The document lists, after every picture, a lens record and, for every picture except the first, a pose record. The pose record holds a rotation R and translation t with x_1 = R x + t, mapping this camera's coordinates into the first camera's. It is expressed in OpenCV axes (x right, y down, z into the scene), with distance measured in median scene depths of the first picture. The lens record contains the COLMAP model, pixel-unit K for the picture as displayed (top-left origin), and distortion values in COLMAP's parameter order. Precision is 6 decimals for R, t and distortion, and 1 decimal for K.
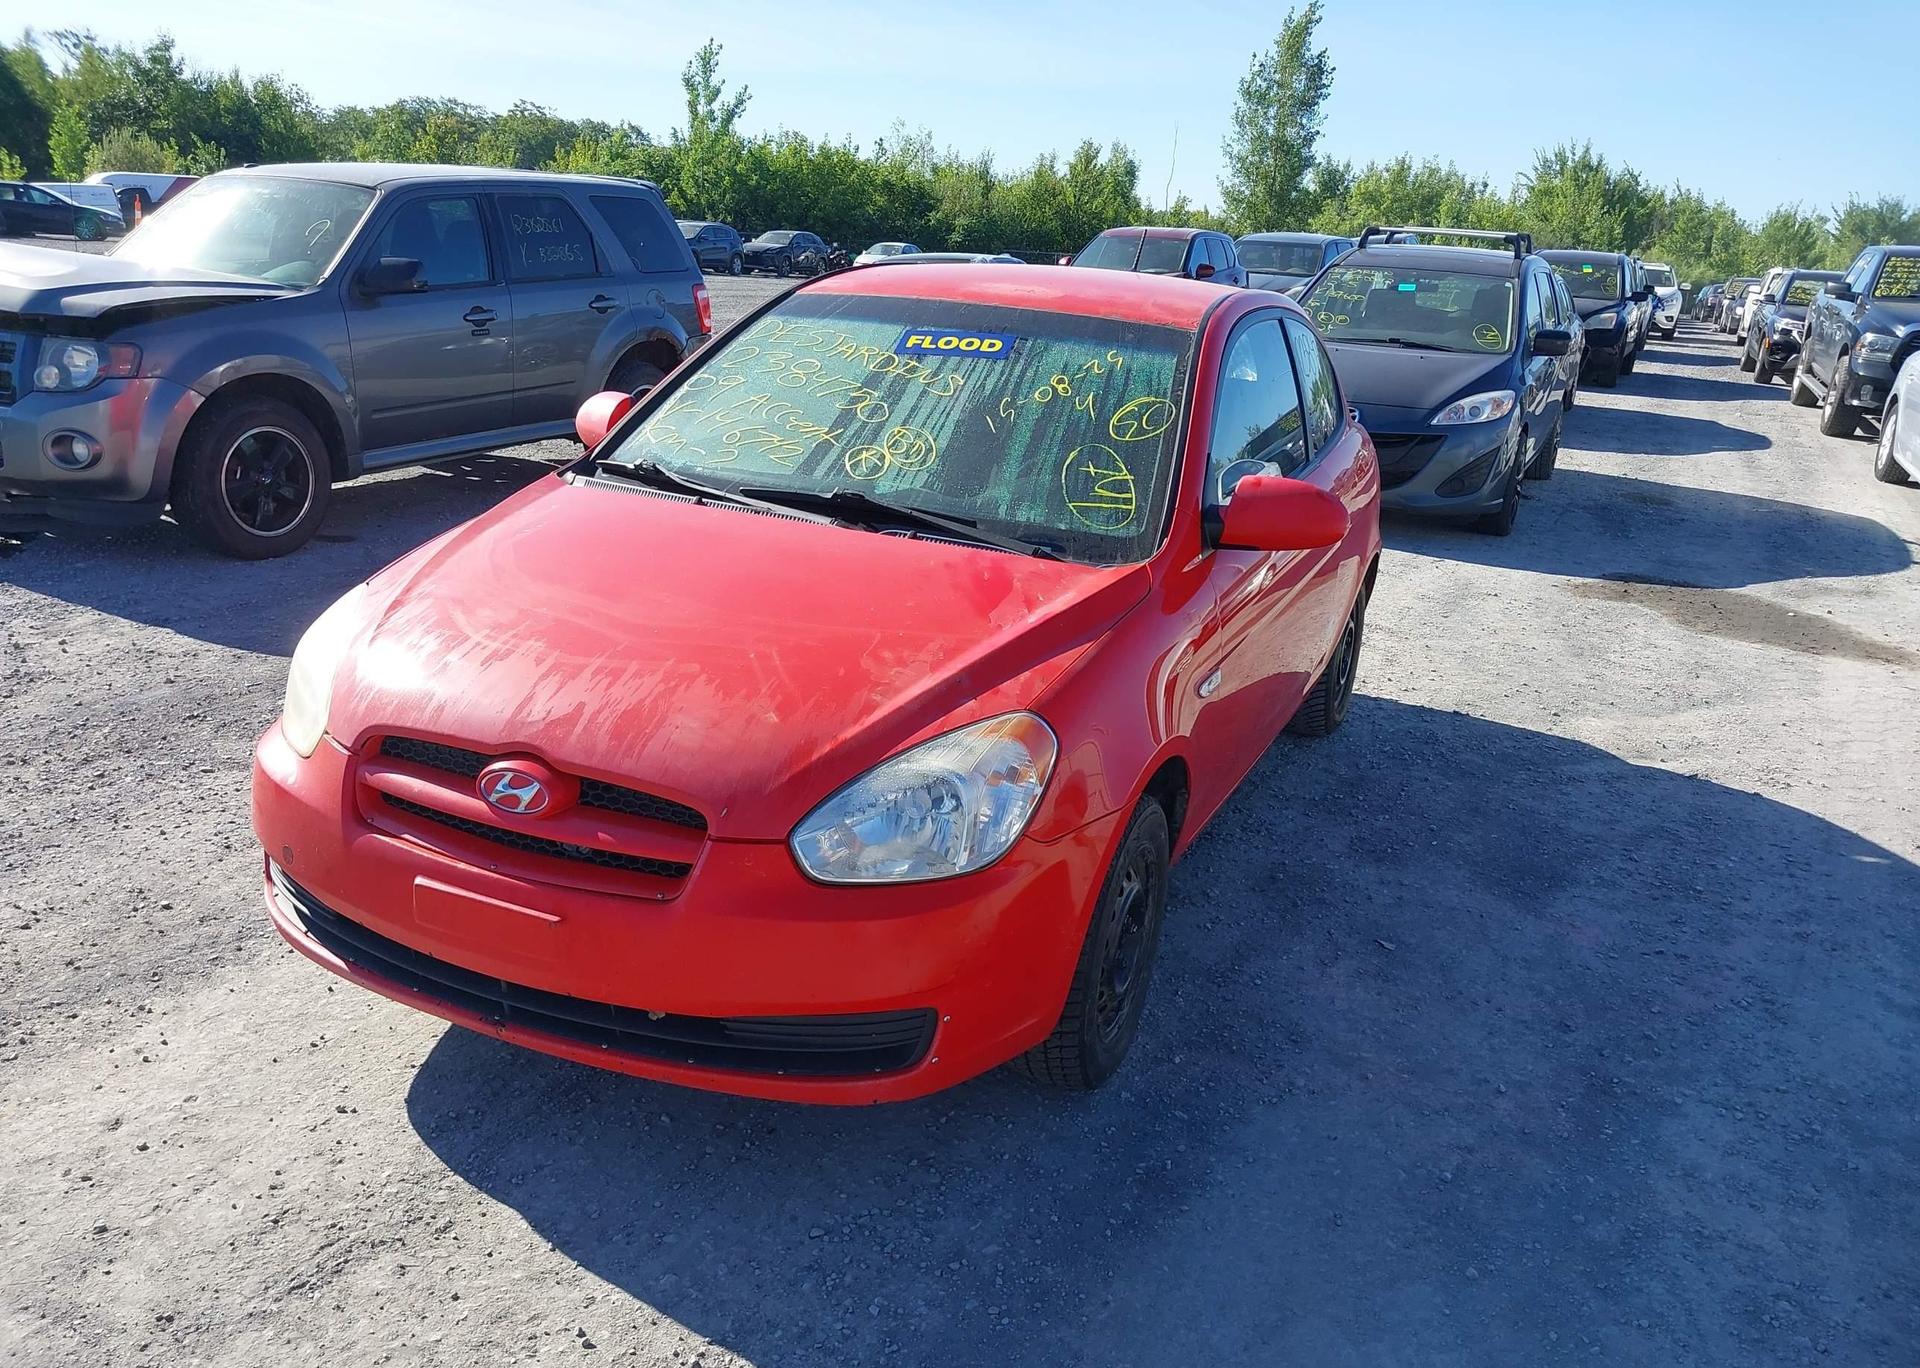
lens RADIAL K [[1563.1, 0, 1015.3], [0, 1563.1, 673.4], [0, 0, 1]] dist [0.026361, -0.025467]
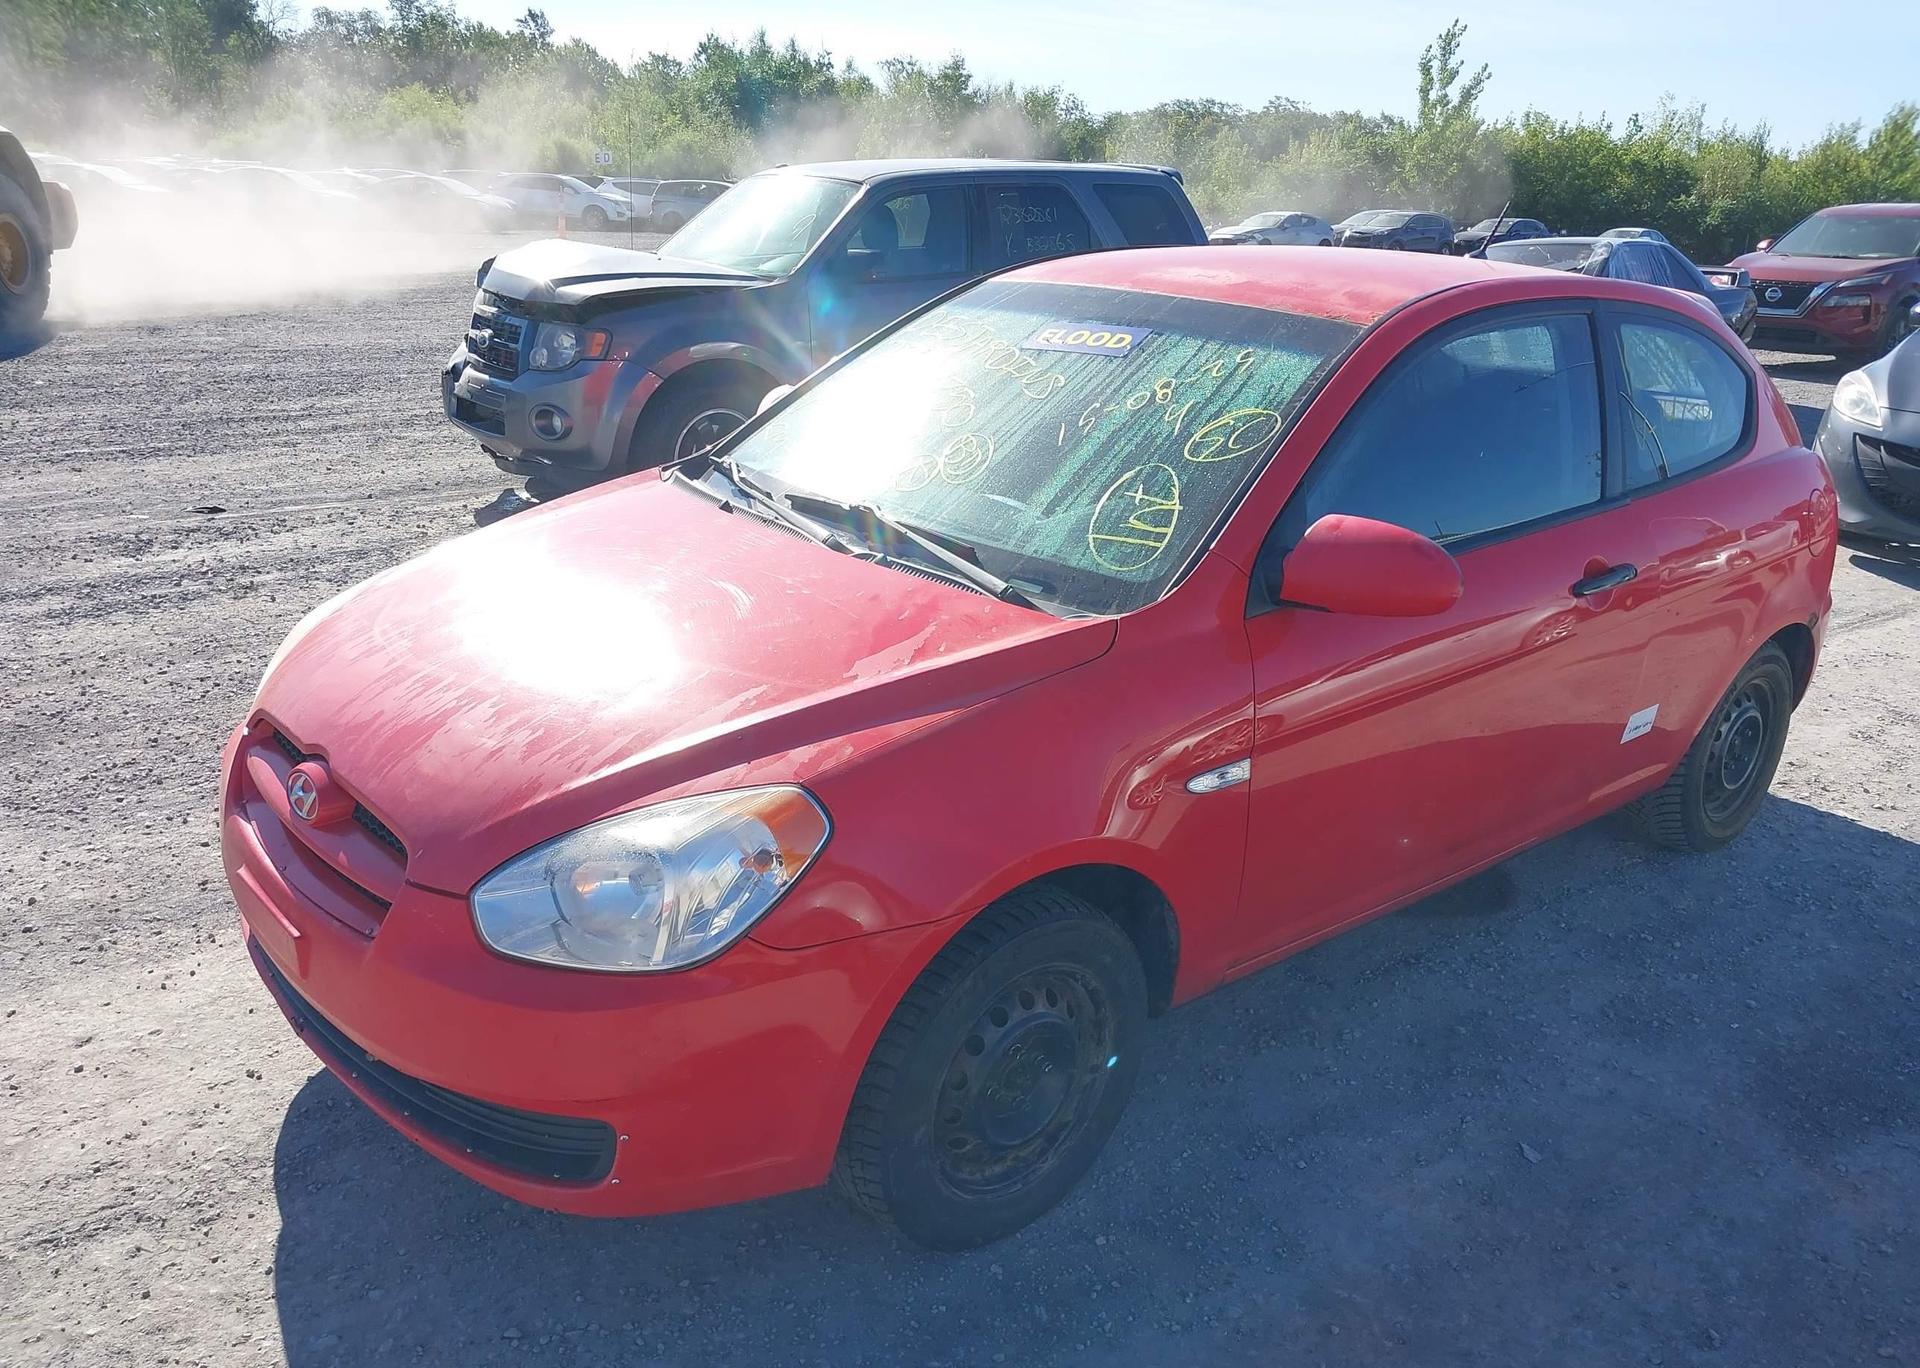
lens RADIAL K [[1563.1, 0, 959.9], [0, 1563.1, 692.2], [0, 0, 1]] dist [0.026361, -0.025467]
pose [[0.888594, 0.115584, -0.443893, 0.266437], [-0.108528, 0.993232, 0.041372, -0.040982], [0.445670, 0.011412, 0.895124, 0.182699]]
